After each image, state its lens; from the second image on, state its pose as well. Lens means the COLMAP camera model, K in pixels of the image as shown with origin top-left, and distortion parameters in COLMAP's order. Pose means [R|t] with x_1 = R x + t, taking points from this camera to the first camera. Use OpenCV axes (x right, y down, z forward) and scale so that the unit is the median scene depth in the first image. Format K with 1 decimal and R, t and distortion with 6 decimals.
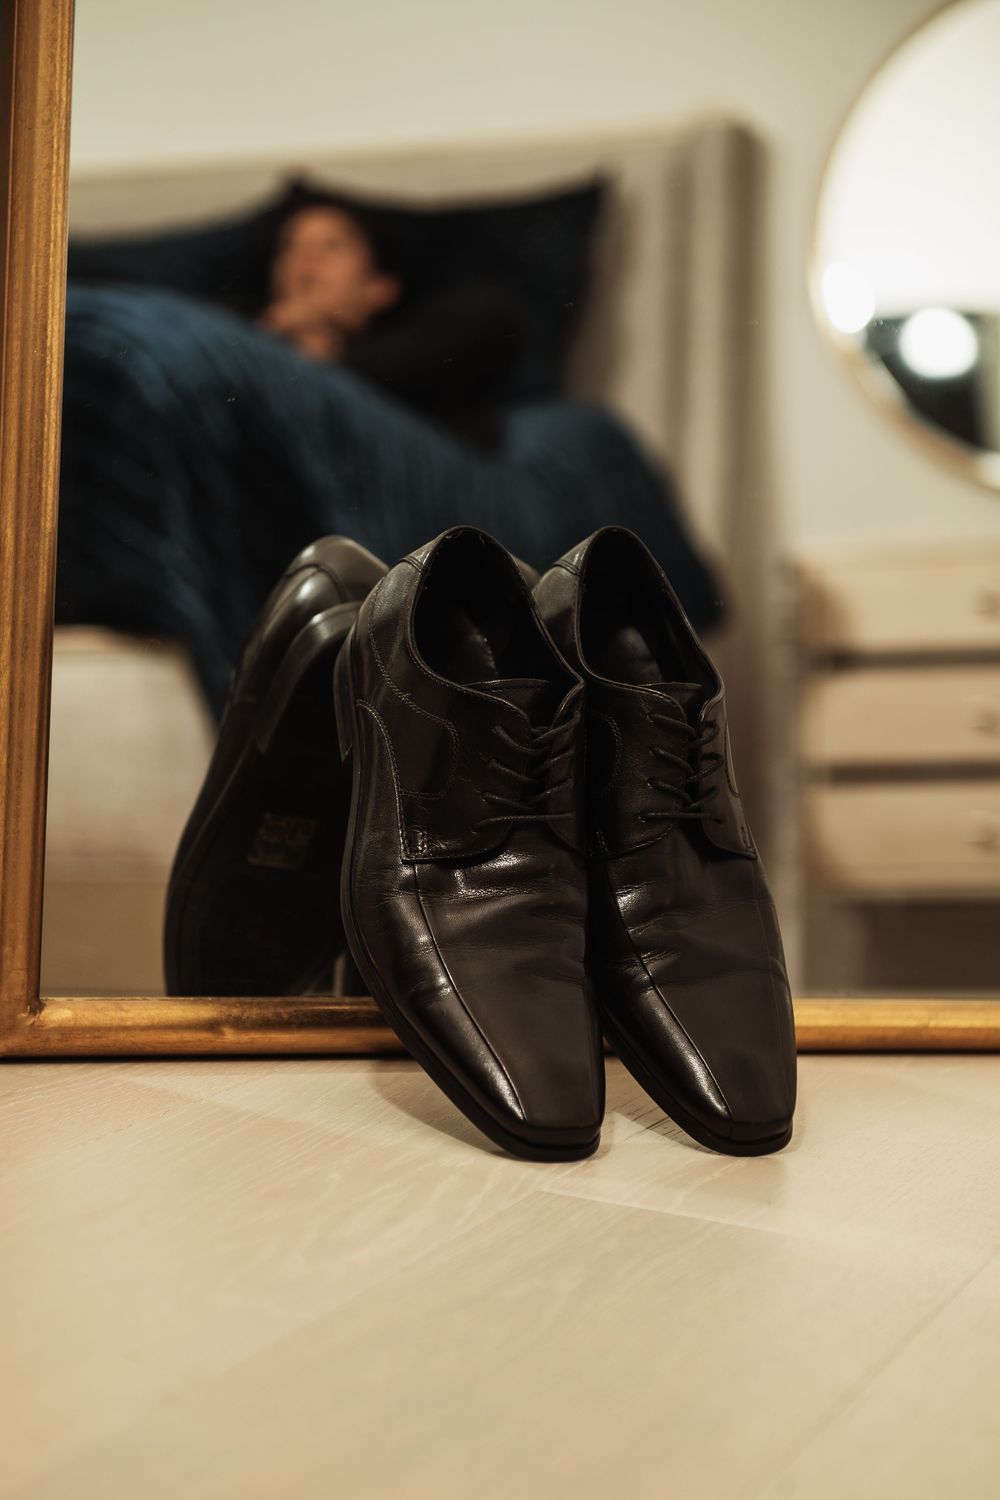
lens RADIAL K [[3140.0, 0, 500.0], [0, 3140.0, 750.0], [0, 0, 1]] dist [0.032957, -0.012537]
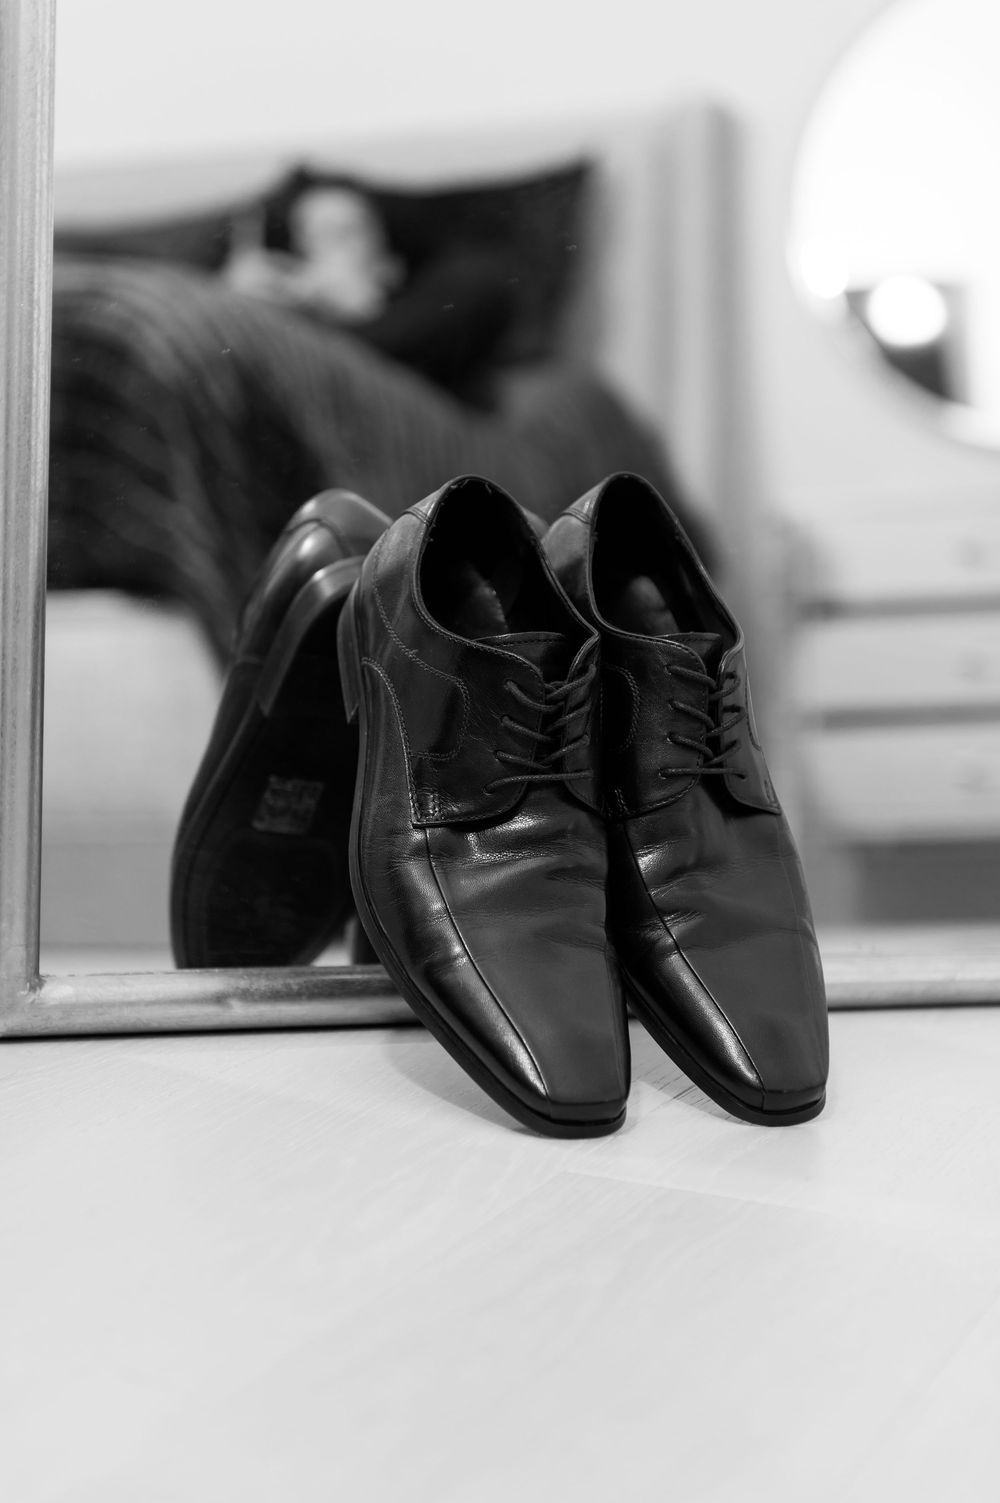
lens RADIAL K [[2931.5, 0, 505.2], [0, 2931.5, 699.5], [0, 0, 1]] dist [-0.010249, -0.218631]
pose [[0.999765, -0.021633, 0.001590, -0.003399], [0.021634, 0.999766, -0.000864, -0.001516], [-0.001571, 0.000898, 0.999998, 0.100956]]
